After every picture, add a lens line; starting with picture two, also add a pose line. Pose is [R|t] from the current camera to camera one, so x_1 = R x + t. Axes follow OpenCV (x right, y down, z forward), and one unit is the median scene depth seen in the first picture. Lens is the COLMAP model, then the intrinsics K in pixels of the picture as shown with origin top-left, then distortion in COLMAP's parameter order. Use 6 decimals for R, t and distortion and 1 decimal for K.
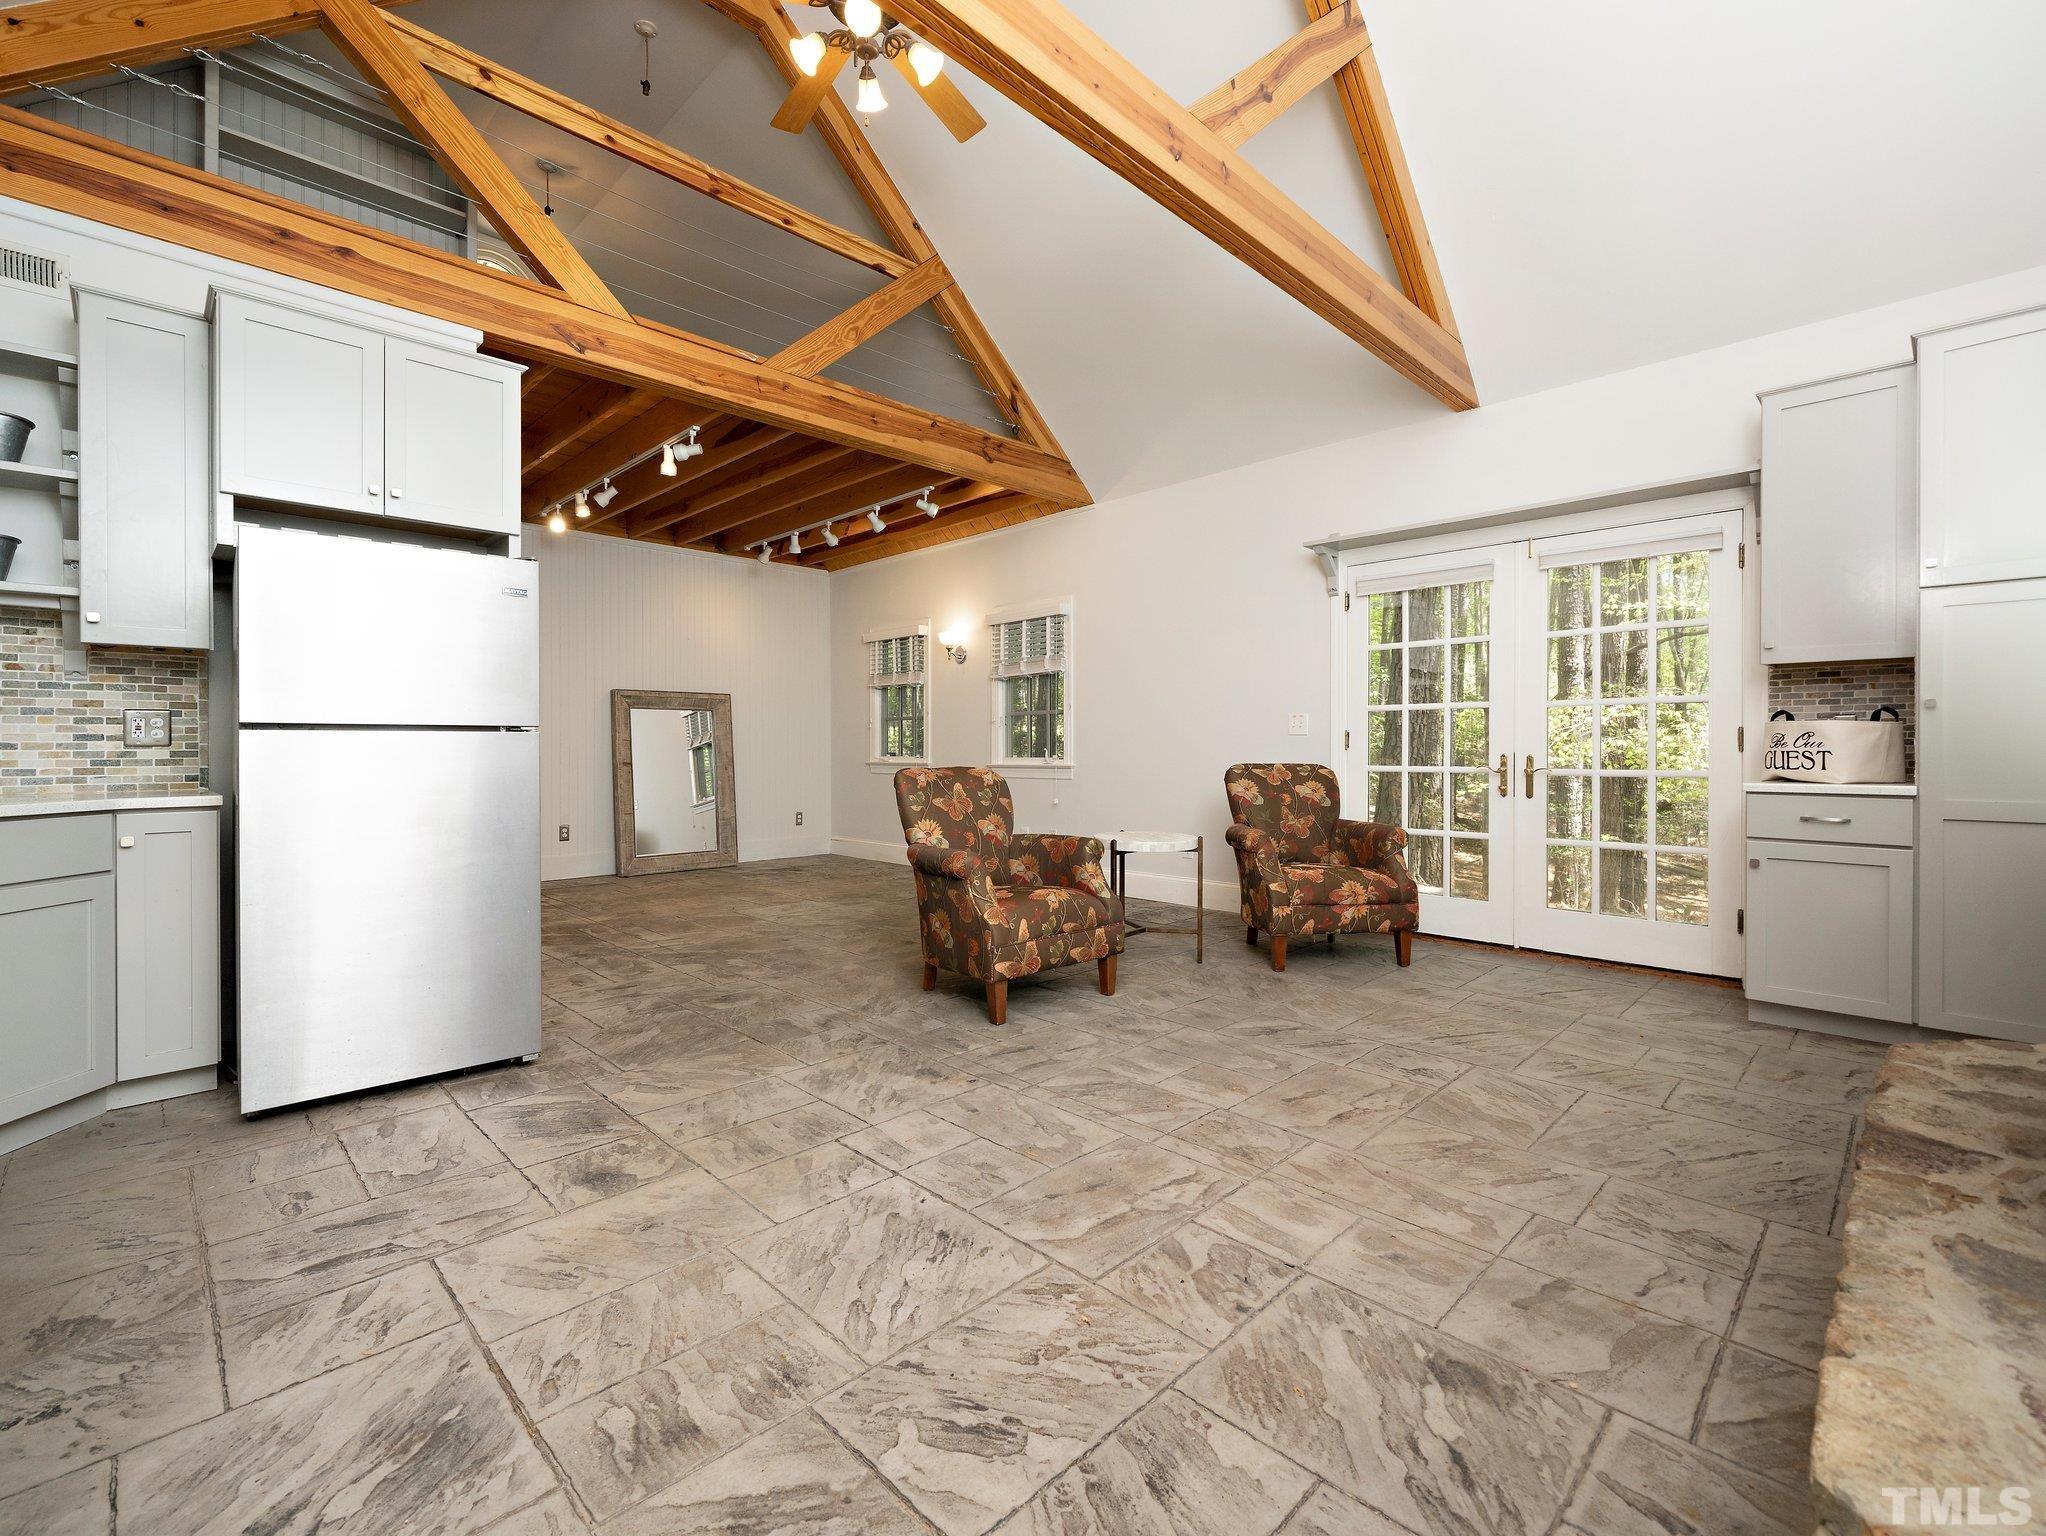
lens RADIAL K [[905.6, 0, 1021.8], [0, 905.6, 753.3], [0, 0, 1]] dist [-0.002243, -0.000247]
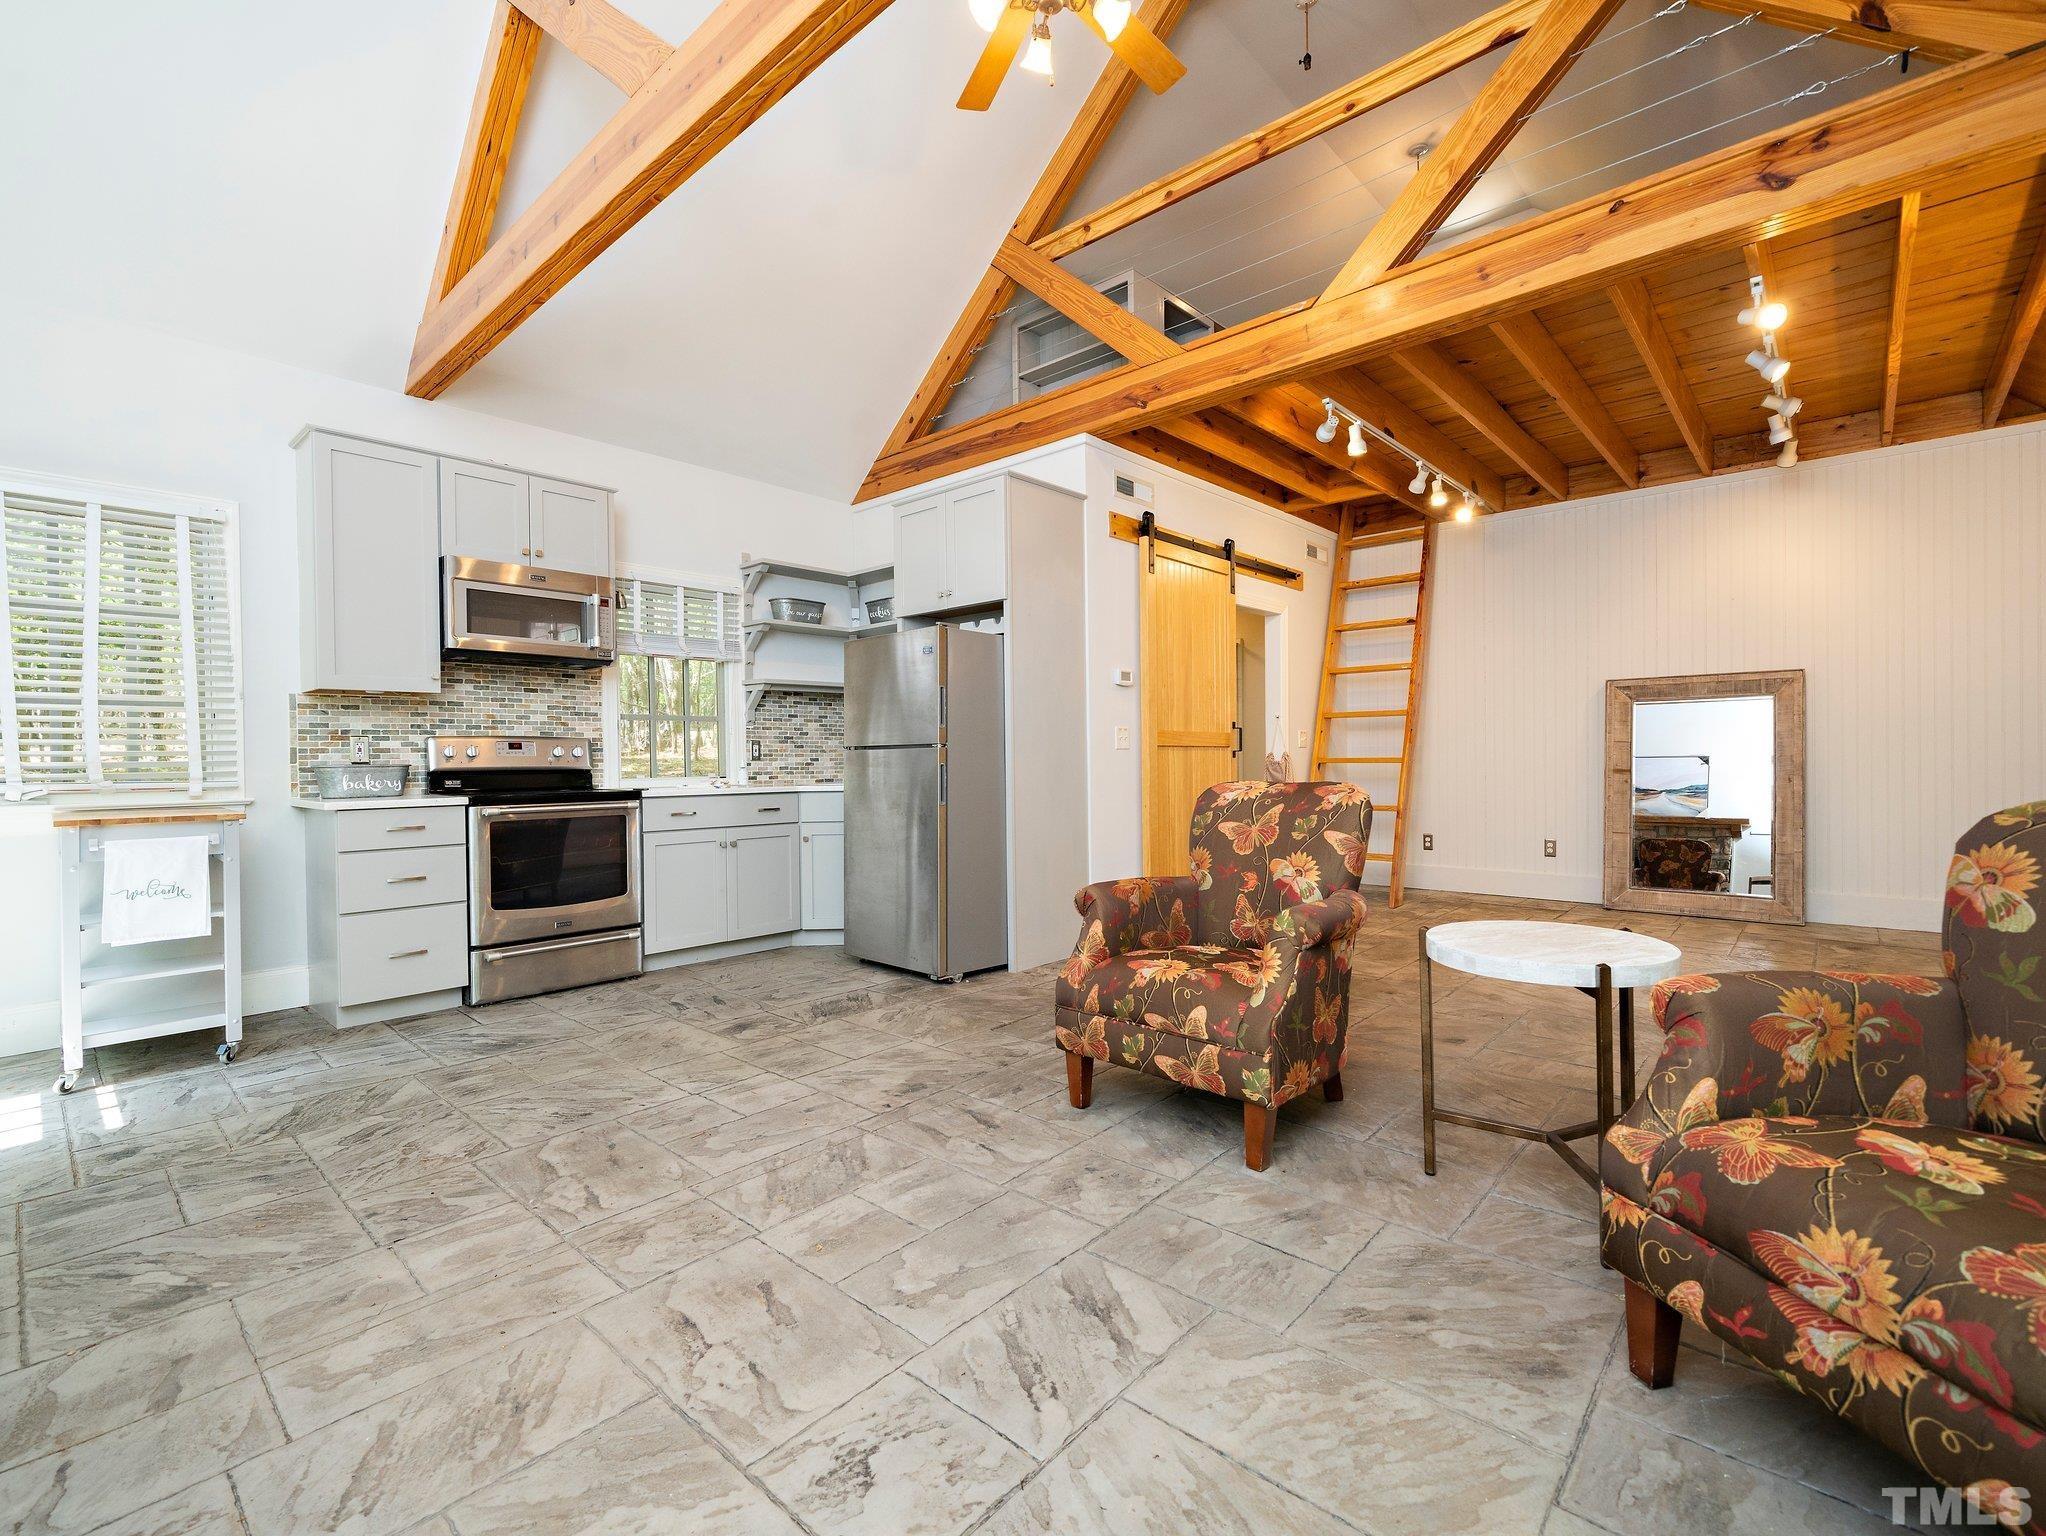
lens RADIAL K [[922.9, 0, 1023.0], [0, 922.9, 768.0], [0, 0, 1]] dist [-0.002204, 0.000813]
pose [[0.056645, 0.010787, -0.998336, 0.981417], [0.005927, 0.999920, 0.011140, -0.007598], [0.998377, -0.006549, 0.056576, 1.152362]]
